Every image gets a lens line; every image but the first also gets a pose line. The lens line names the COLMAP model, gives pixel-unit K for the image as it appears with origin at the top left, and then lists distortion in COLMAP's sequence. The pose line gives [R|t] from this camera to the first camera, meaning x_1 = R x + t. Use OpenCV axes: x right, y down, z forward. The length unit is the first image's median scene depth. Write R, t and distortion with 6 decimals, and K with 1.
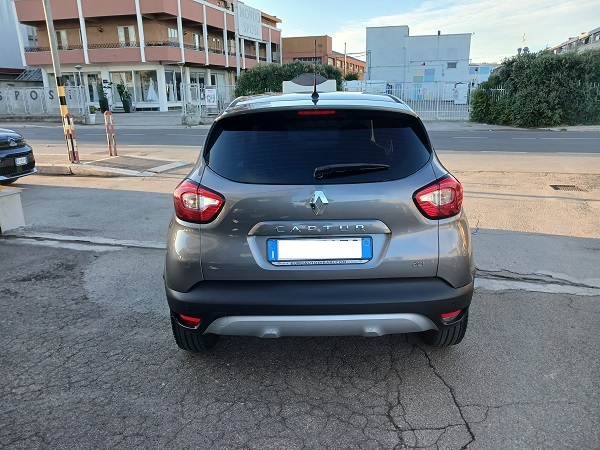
lens RADIAL K [[473.6, 0, 310.7], [0, 473.6, 228.7], [0, 0, 1]] dist [0.021192, -0.032888]
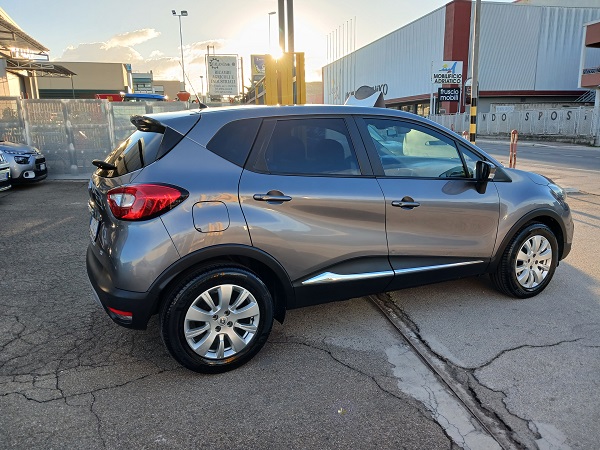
lens RADIAL K [[473.6, 0, 305.3], [0, 473.6, 224.3], [0, 0, 1]] dist [0.021192, -0.032888]
pose [[0.456774, 0.193010, -0.868392, 0.147701], [-0.236796, 0.967340, 0.090448, -0.021899], [0.857488, 0.164318, 0.487560, 0.087142]]
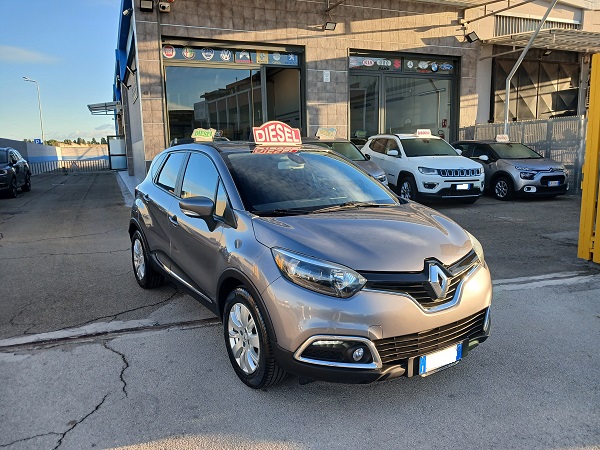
lens RADIAL K [[473.6, 0, 310.4], [0, 473.6, 222.4], [0, 0, 1]] dist [0.021192, -0.032888]
pose [[-0.837252, 0.113393, -0.534931, 0.090324], [-0.117877, 0.917835, 0.379056, -0.094110], [0.533961, 0.380421, -0.755093, 0.339579]]
